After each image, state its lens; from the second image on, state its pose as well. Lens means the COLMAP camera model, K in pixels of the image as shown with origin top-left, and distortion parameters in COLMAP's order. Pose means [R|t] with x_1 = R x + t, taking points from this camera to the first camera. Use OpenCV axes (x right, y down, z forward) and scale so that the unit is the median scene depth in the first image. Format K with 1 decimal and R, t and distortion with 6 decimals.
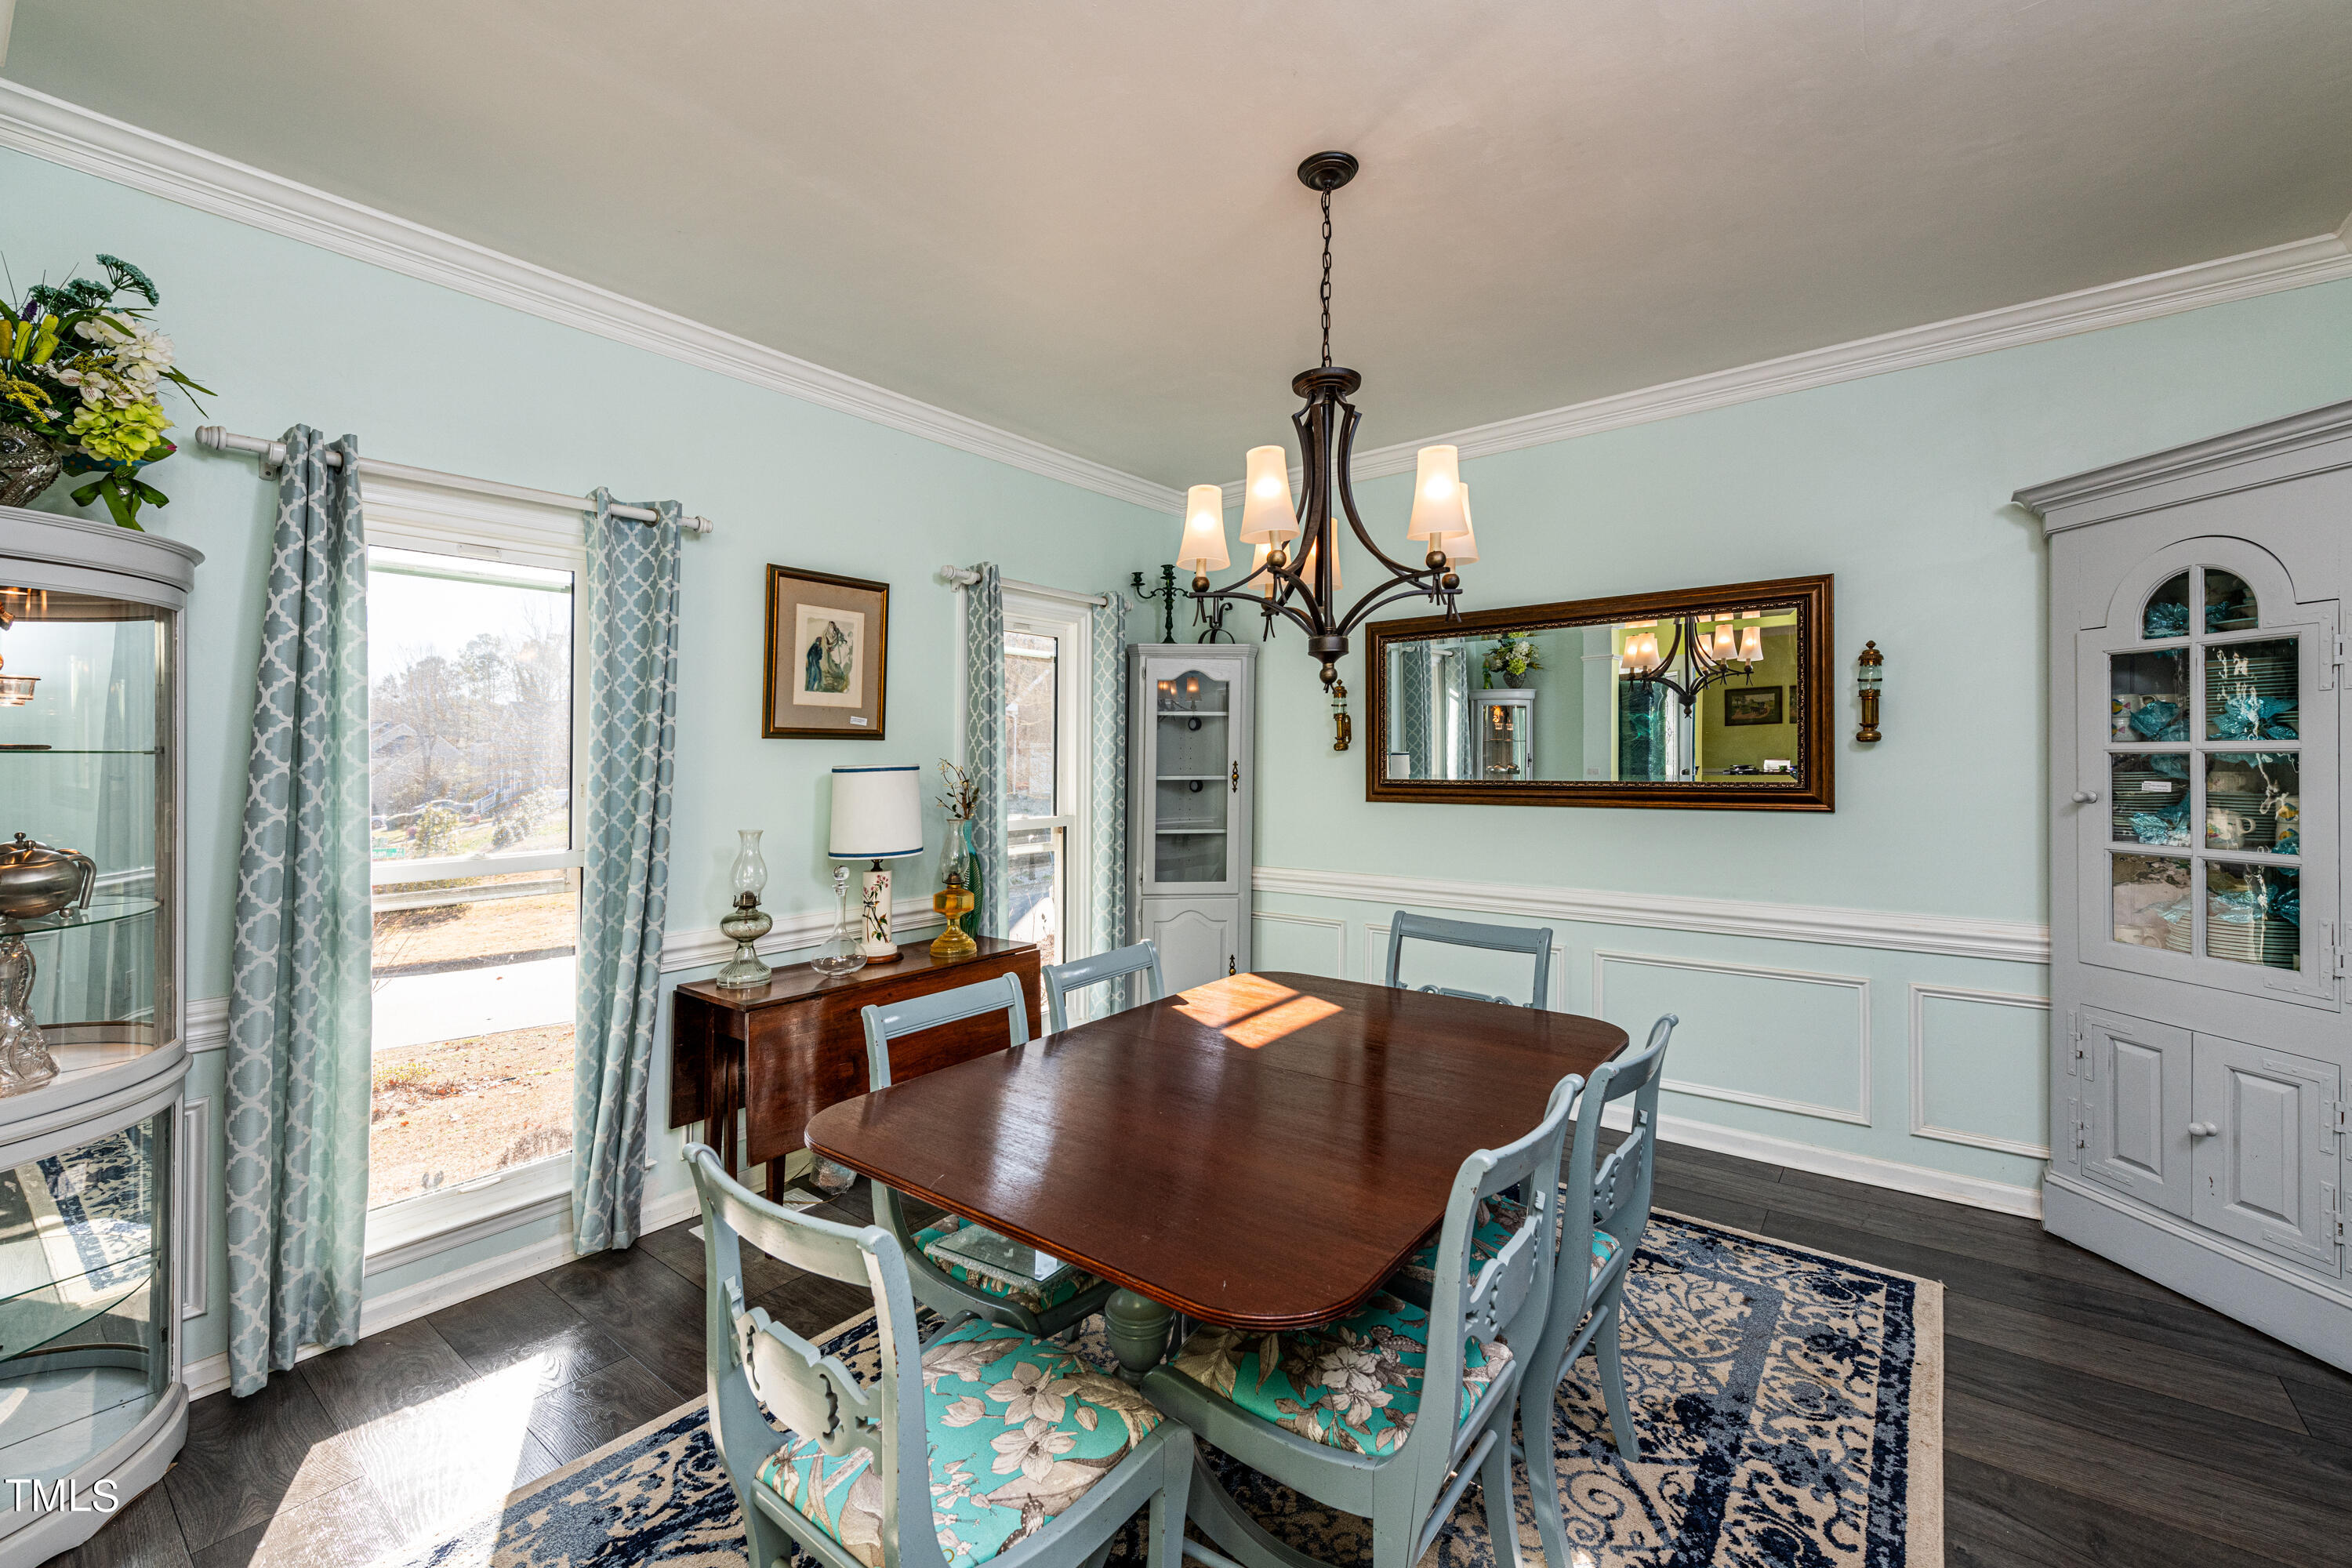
lens RADIAL K [[989.4, 0, 1177.0], [0, 989.4, 745.8], [0, 0, 1]] dist [0.006871, -0.000555]
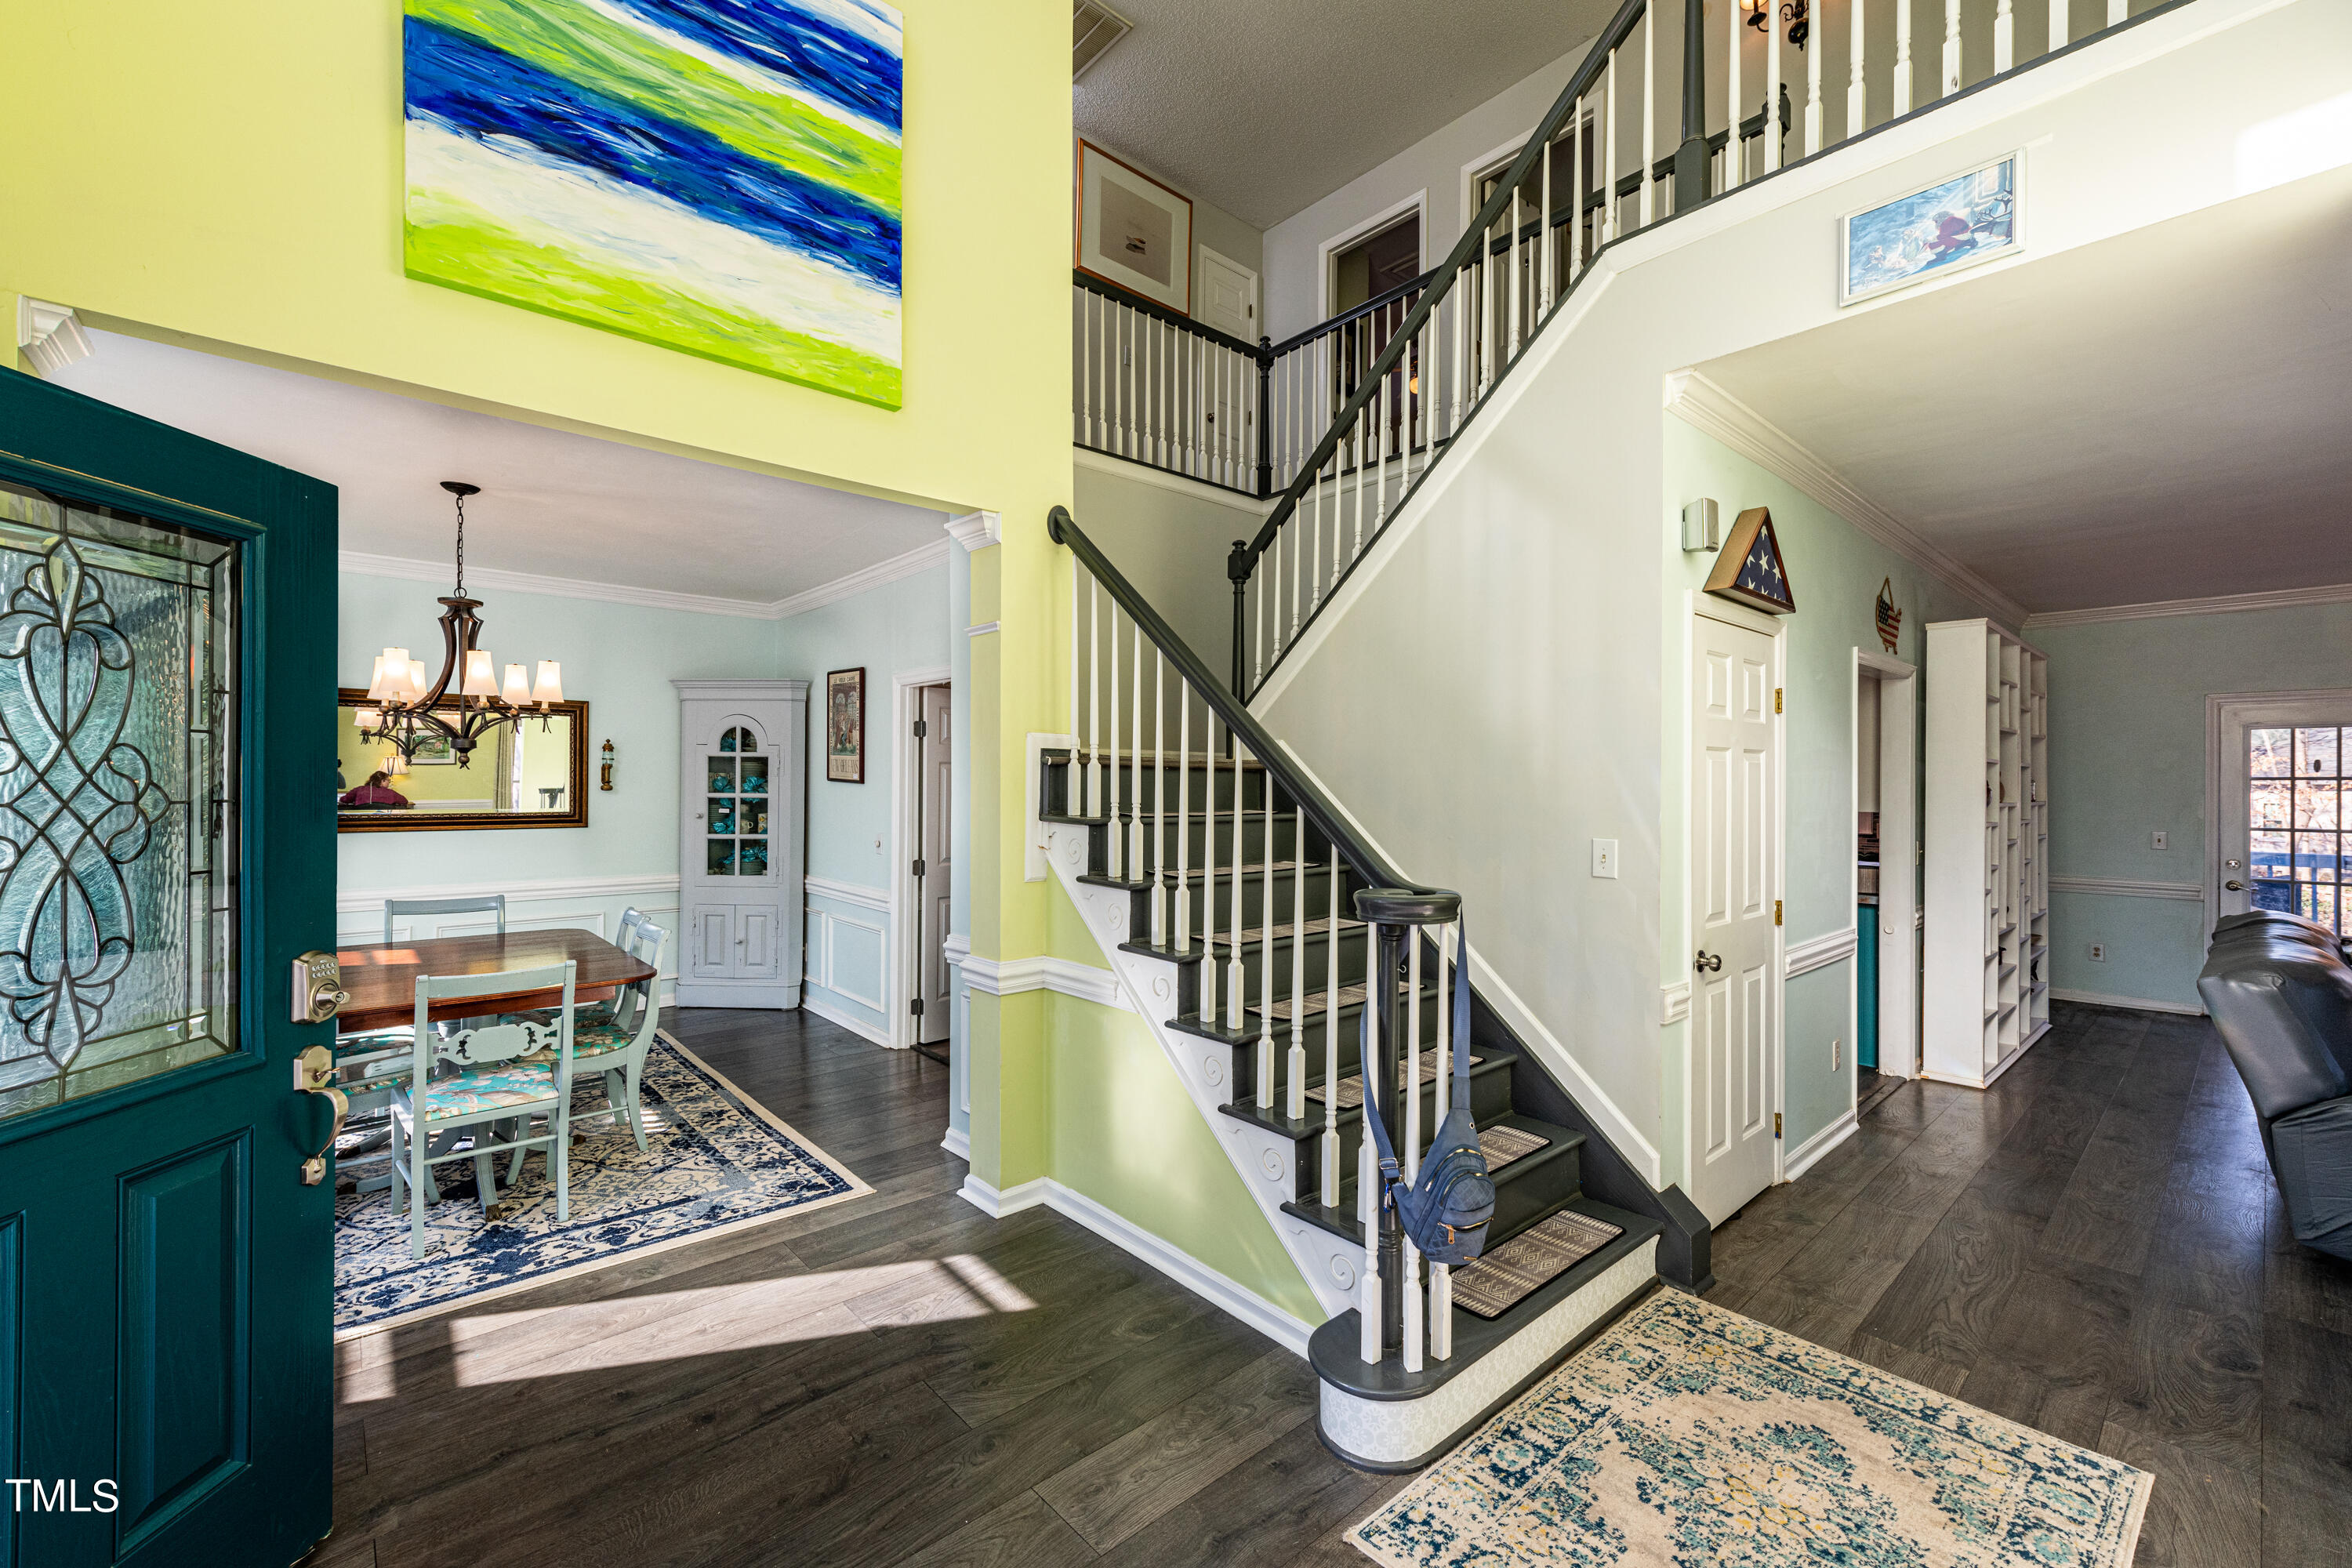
lens RADIAL K [[964.3, 0, 1187.5], [0, 964.3, 788.5], [0, 0, 1]] dist [0.002068, -0.000040]
pose [[0.184265, 0.007870, 0.982845, -0.966502], [-0.021365, 0.999764, -0.004000, -0.024876], [-0.982644, -0.020261, 0.184389, -0.478218]]
